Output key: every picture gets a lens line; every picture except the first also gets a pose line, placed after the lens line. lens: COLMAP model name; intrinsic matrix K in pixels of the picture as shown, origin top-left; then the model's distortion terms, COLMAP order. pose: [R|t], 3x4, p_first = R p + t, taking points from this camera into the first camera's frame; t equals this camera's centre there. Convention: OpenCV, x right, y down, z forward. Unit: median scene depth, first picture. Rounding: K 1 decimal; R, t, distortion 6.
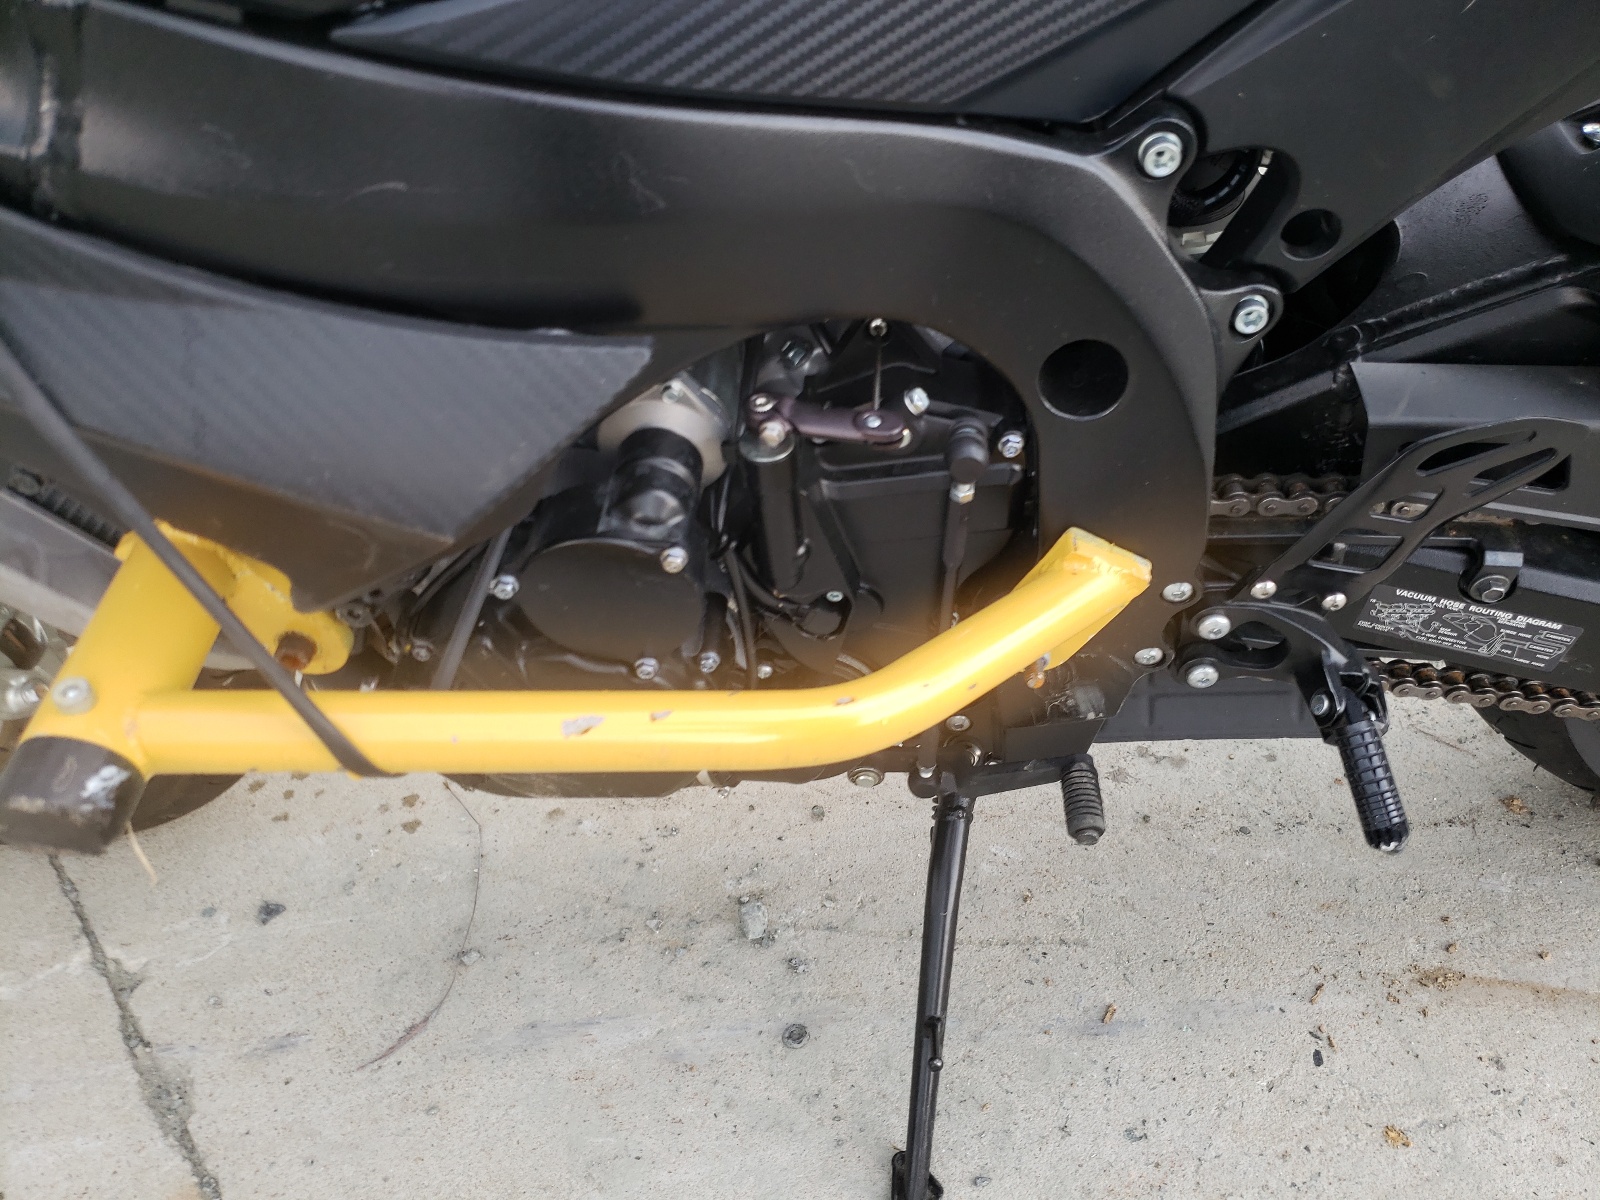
lens RADIAL K [[1287.4, 0, 800.0], [0, 1287.4, 600.0], [0, 0, 1]] dist [-0.002655, 0.038637]
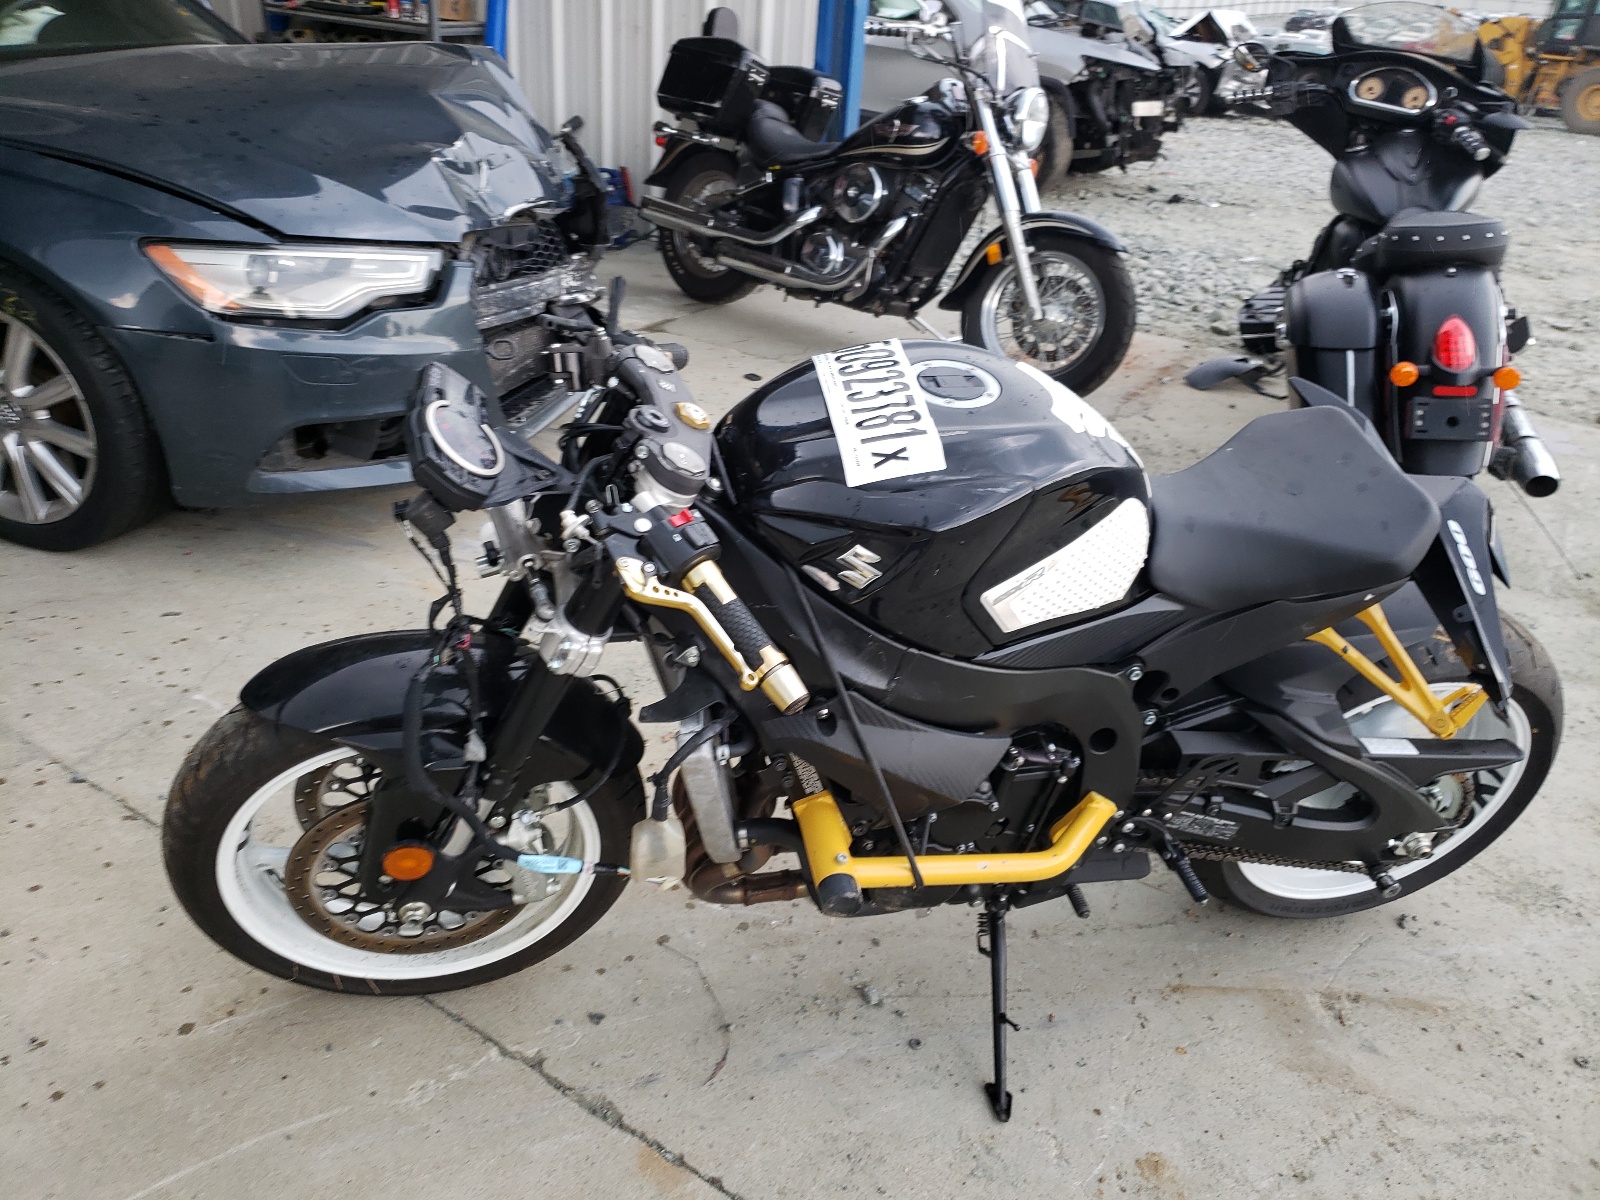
lens RADIAL K [[1194.6, 0, 800.0], [0, 1194.6, 600.0], [0, 0, 1]] dist [0.004881, 0.004600]
pose [[0.945780, 0.029964, 0.323422, -1.039246], [0.035447, 0.980267, -0.194476, 0.015039], [-0.322867, 0.195396, 0.926055, -1.066354]]
